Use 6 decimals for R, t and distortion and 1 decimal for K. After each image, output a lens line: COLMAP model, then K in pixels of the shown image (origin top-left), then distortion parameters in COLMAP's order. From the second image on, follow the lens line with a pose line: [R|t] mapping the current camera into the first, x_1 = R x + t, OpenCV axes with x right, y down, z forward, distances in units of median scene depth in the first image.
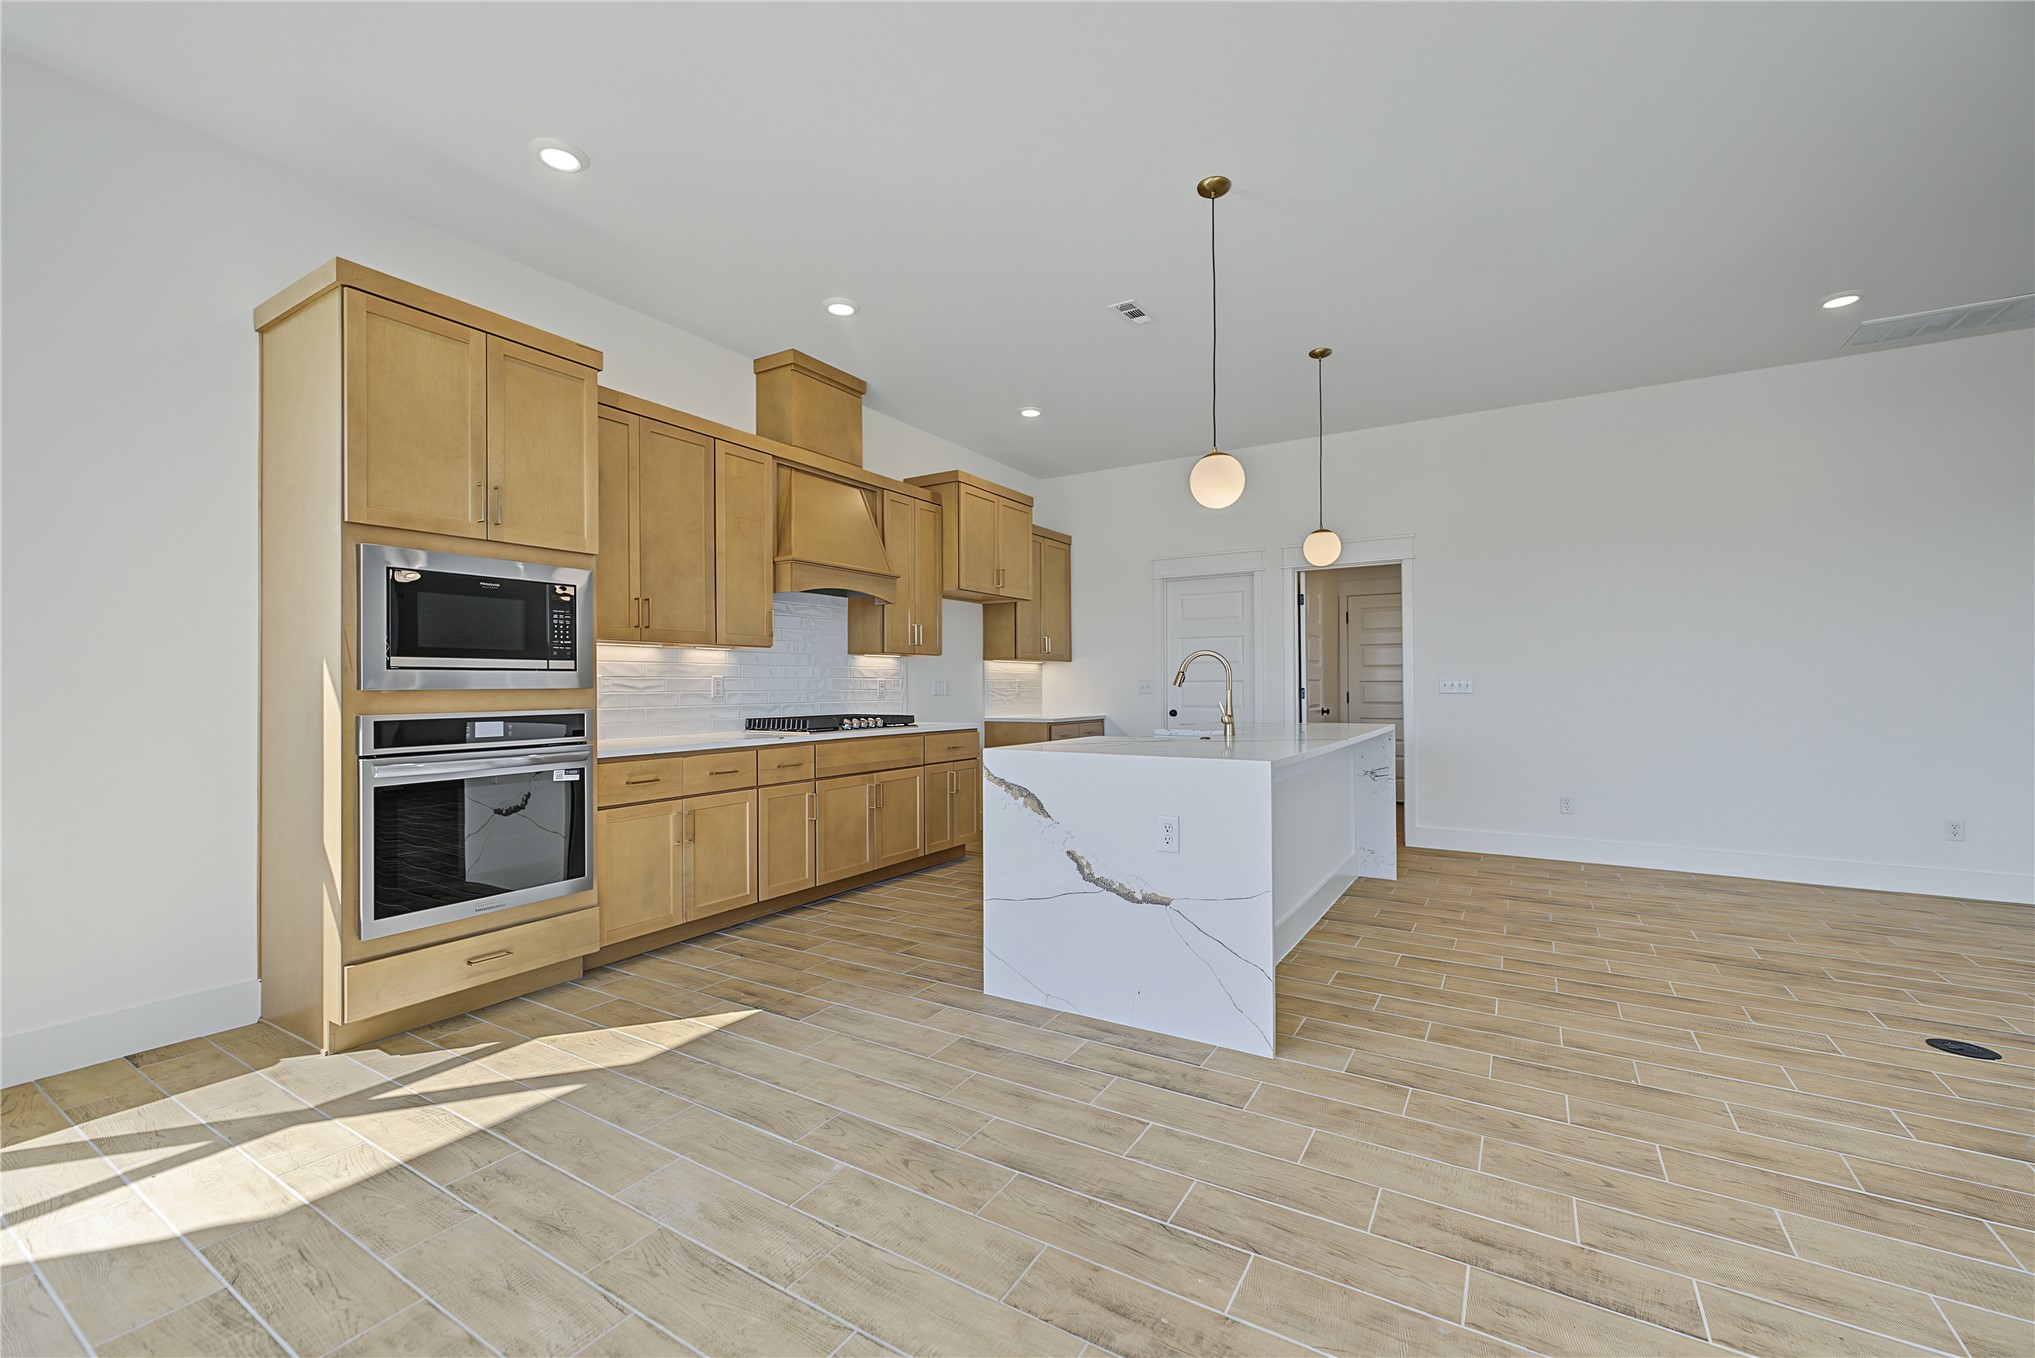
lens RADIAL K [[834.1, 0, 1008.0], [0, 834.1, 679.6], [0, 0, 1]] dist [-0.000816, -0.000359]
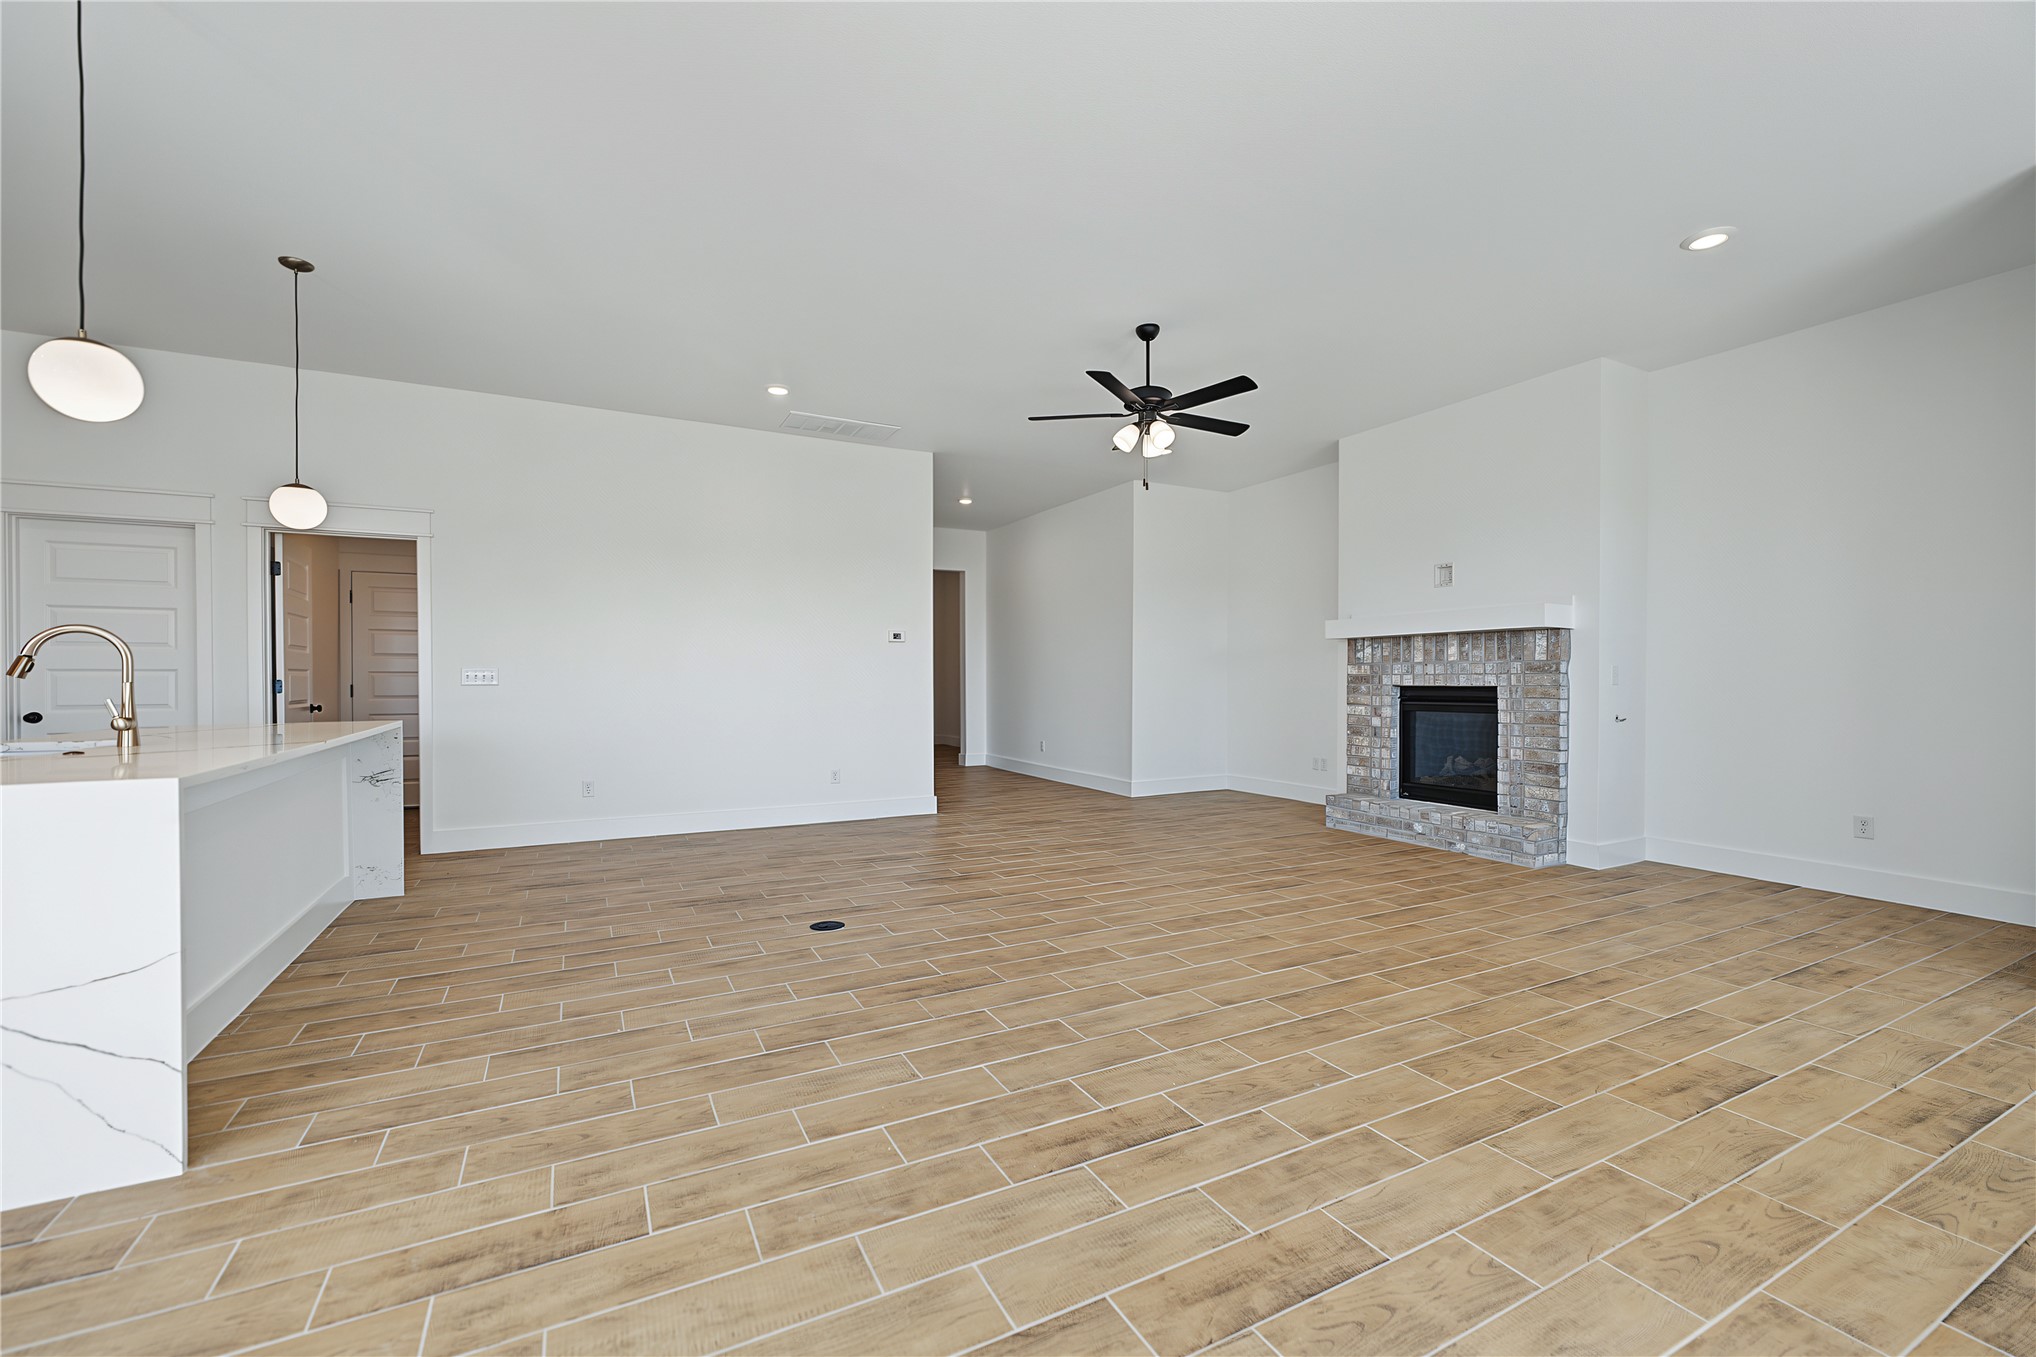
lens RADIAL K [[834.5, 0, 1013.8], [0, 834.5, 682.6], [0, 0, 1]] dist [-0.000816, -0.000359]
pose [[0.503567, -0.004129, 0.863946, 0.044727], [-0.007471, 0.999930, 0.009134, 0.000792], [-0.863924, -0.011055, 0.503501, -0.015048]]
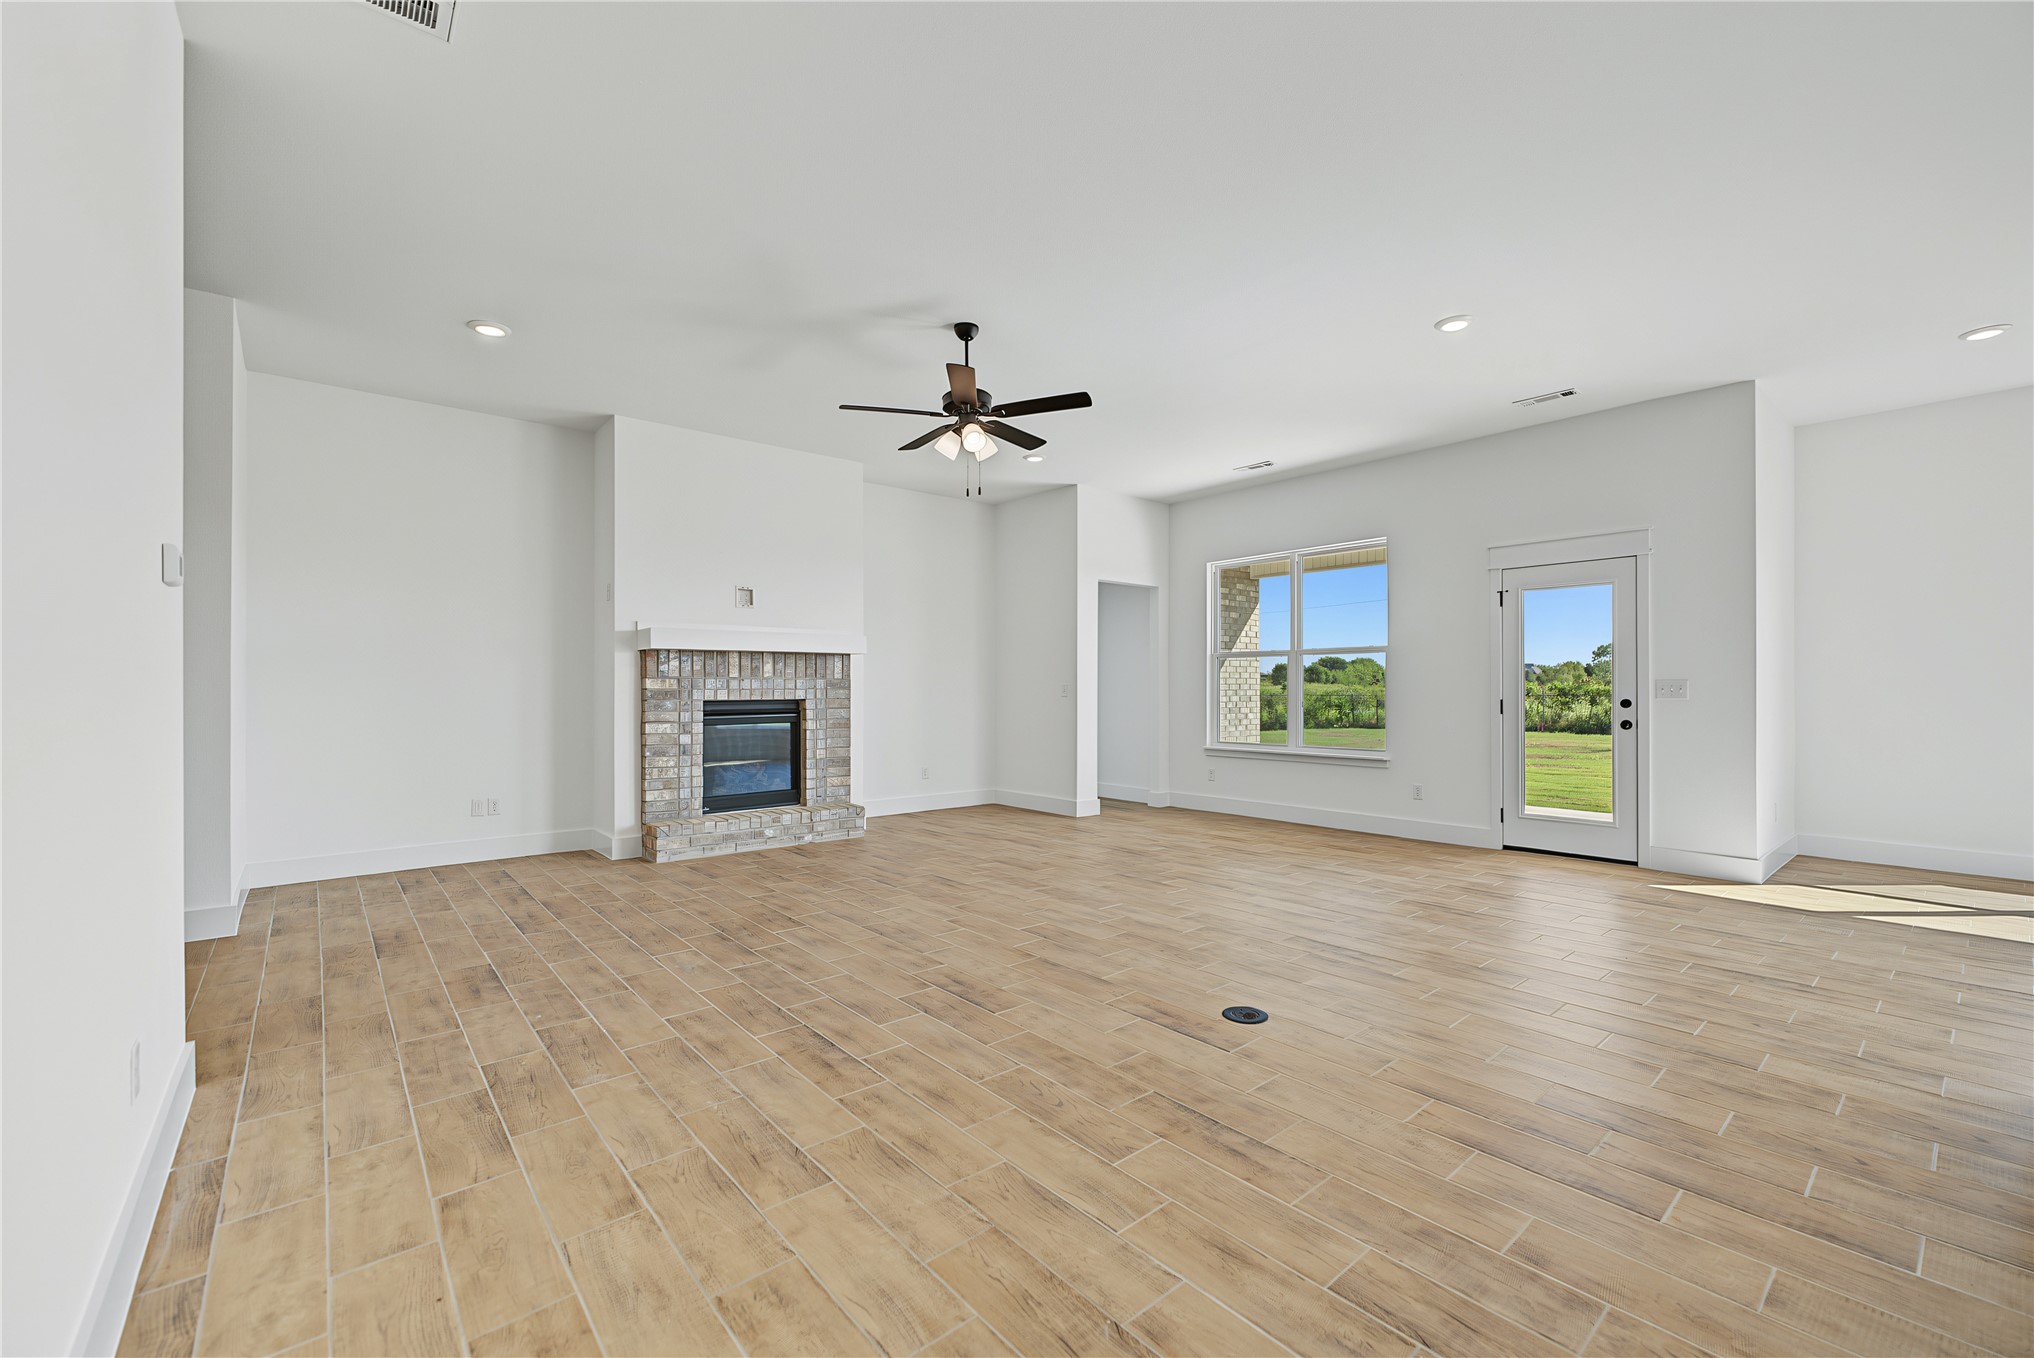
lens RADIAL K [[833.6, 0, 1011.3], [0, 833.6, 689.3], [0, 0, 1]] dist [-0.000816, -0.000359]
pose [[-0.951627, 0.002436, 0.307245, 1.034346], [0.000102, 0.999971, -0.007613, 0.008591], [-0.307255, -0.007213, -0.951600, 2.046294]]
